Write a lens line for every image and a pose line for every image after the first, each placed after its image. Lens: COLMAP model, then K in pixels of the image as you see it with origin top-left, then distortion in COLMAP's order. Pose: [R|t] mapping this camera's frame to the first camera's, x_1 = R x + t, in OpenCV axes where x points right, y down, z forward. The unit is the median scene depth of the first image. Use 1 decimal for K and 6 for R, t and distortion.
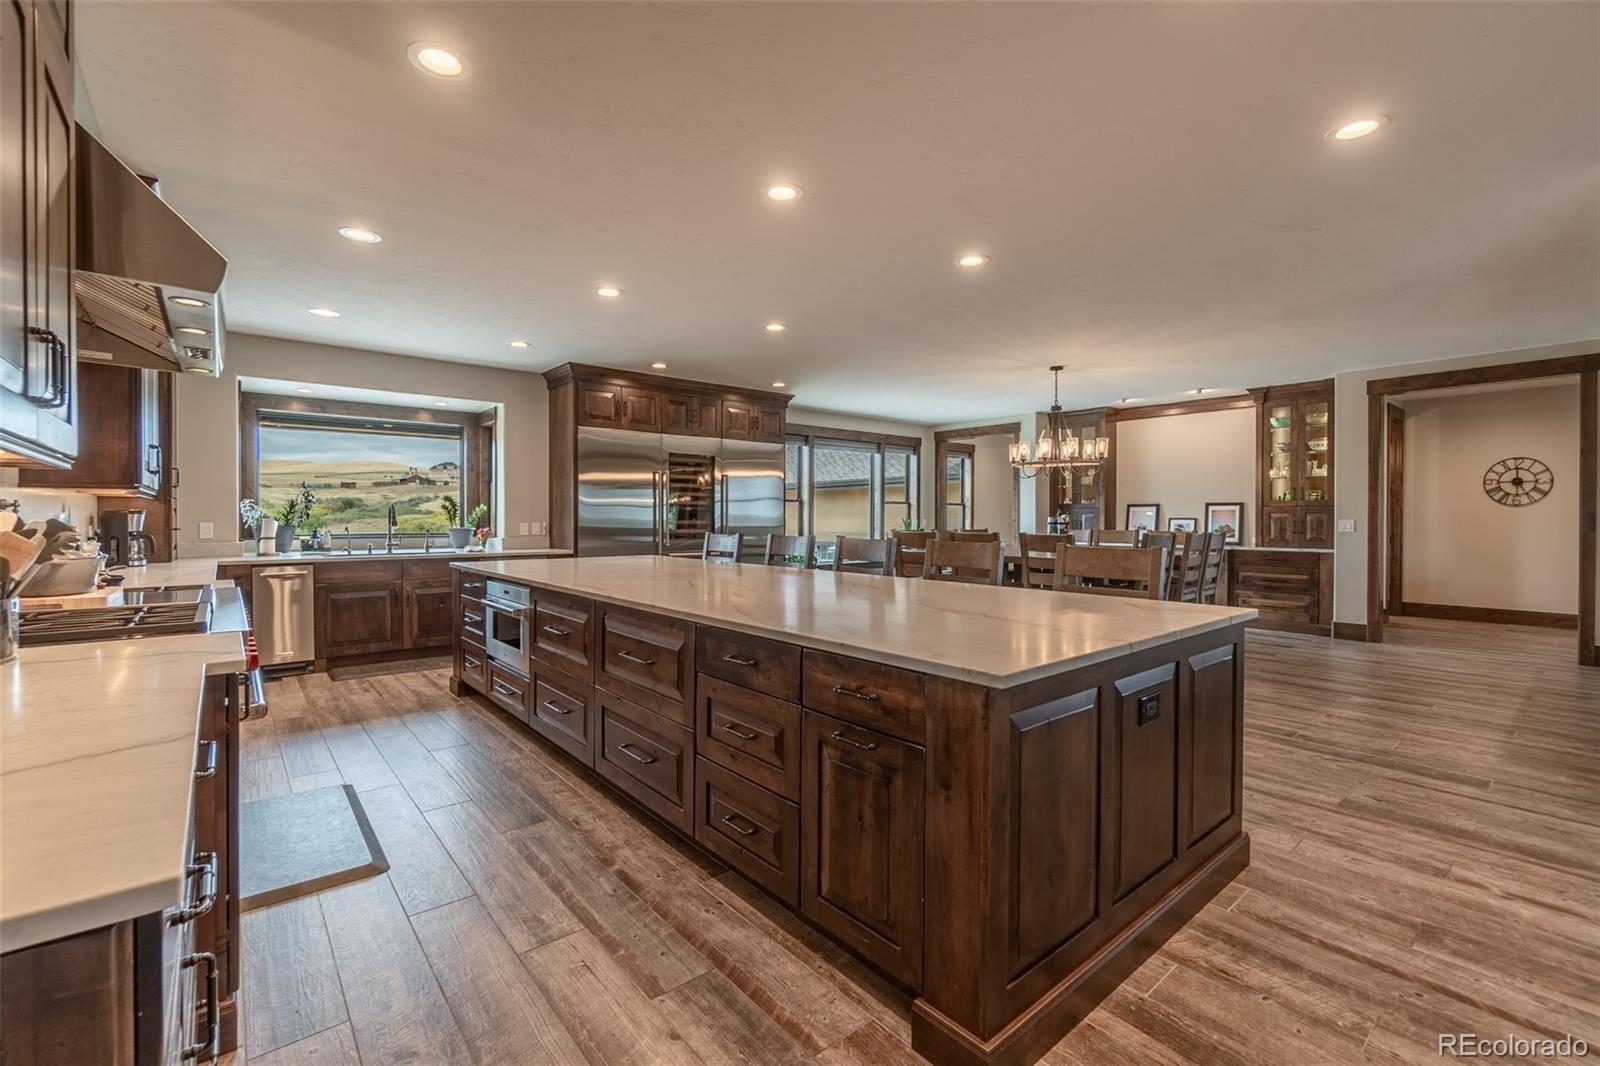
lens RADIAL K [[688.5, 0, 796.0], [0, 688.5, 526.9], [0, 0, 1]] dist [-0.004755, 0.001225]
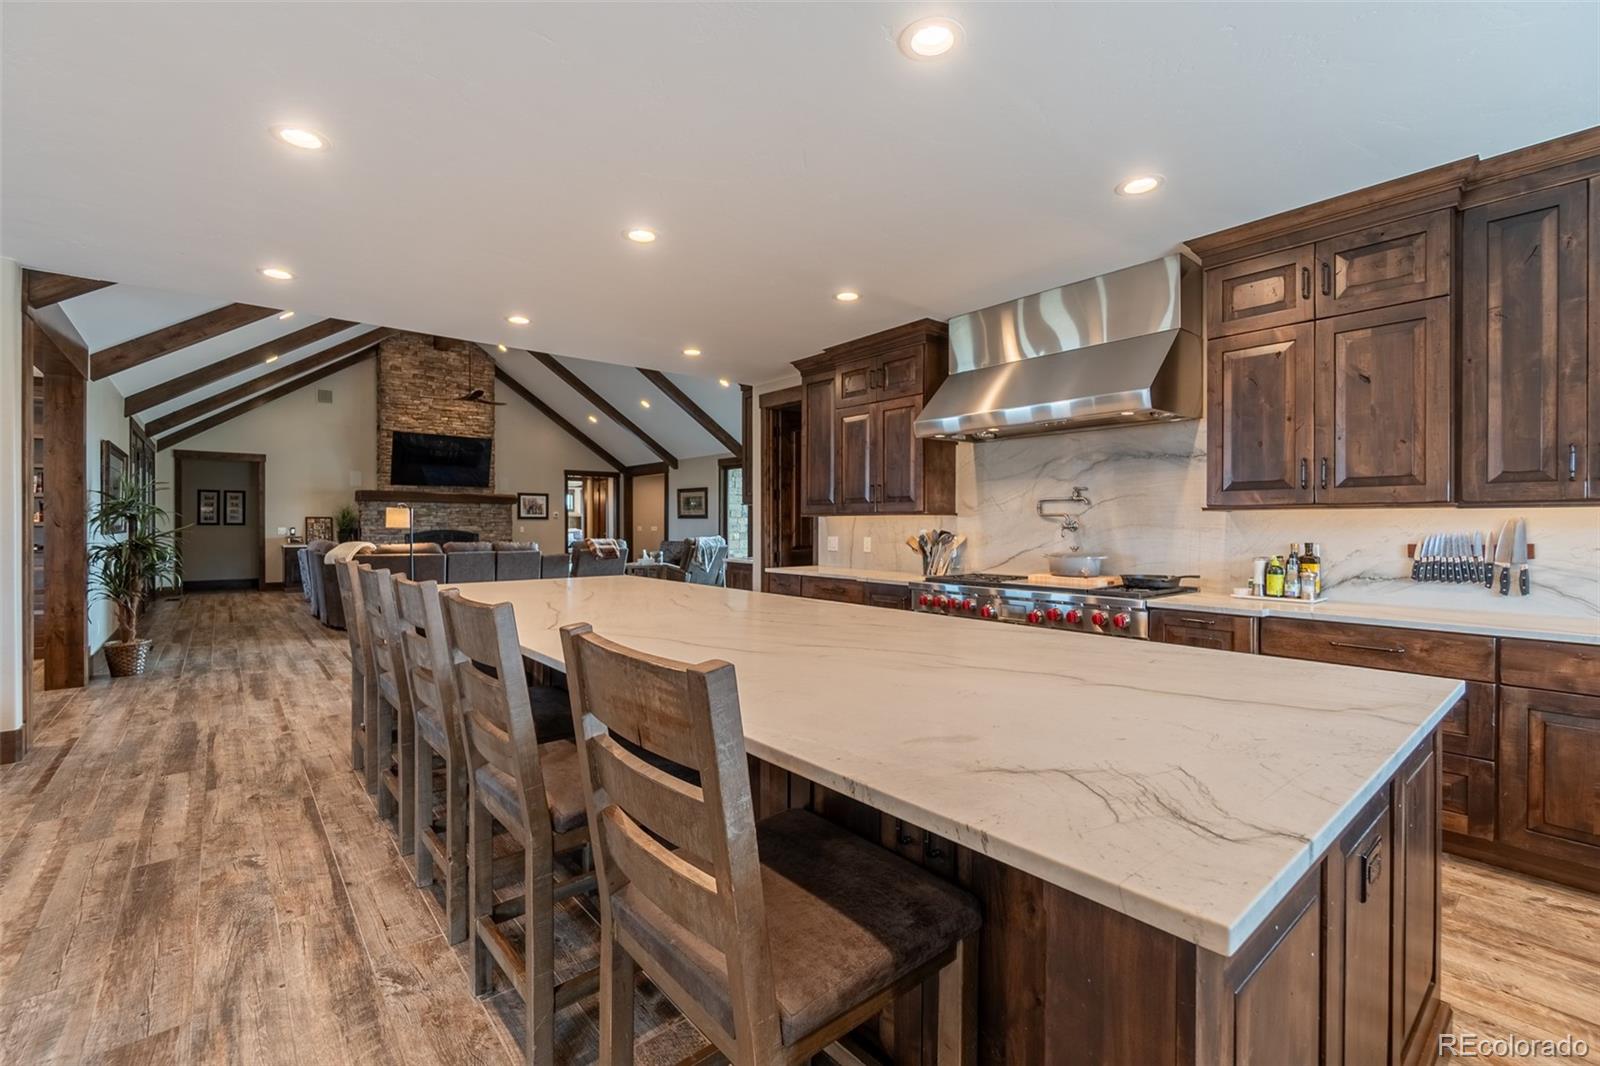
lens RADIAL K [[688.5, 0, 789.1], [0, 688.5, 529.1], [0, 0, 1]] dist [-0.004755, 0.001225]
pose [[-0.999991, -0.003909, -0.001693, -0.106687], [-0.003939, 0.999832, 0.017928, -0.018312], [0.001622, 0.017934, -0.999838, 0.914901]]
